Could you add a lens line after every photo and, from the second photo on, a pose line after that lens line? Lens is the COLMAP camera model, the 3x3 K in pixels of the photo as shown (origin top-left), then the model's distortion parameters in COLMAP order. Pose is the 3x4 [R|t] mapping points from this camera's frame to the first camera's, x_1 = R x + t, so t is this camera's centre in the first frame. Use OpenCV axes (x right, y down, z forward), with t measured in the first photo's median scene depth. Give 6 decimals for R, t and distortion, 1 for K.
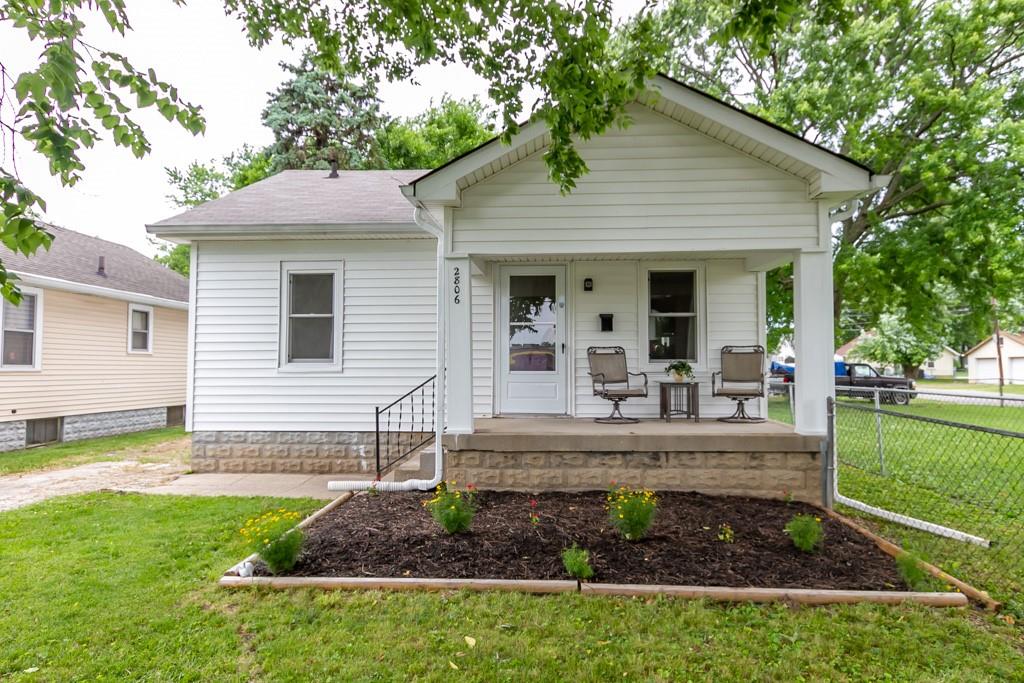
lens RADIAL K [[568.9, 0, 512.0], [0, 568.9, 341.5], [0, 0, 1]] dist [0.006362, 0.000697]
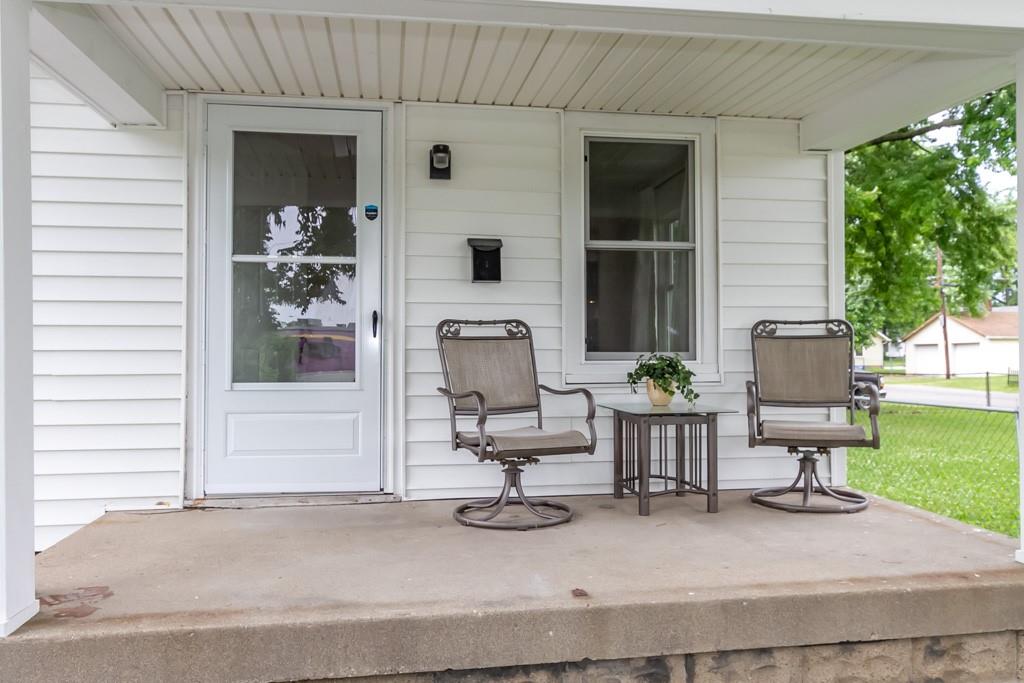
lens RADIAL K [[768.1, 0, 512.0], [0, 768.1, 341.5], [0, 0, 1]] dist [0.001820, 0.001296]
pose [[0.973490, 0.002048, 0.228719, 0.061602], [-0.008171, 0.999633, 0.025828, 0.010031], [-0.228582, -0.027012, 0.973150, 0.472166]]
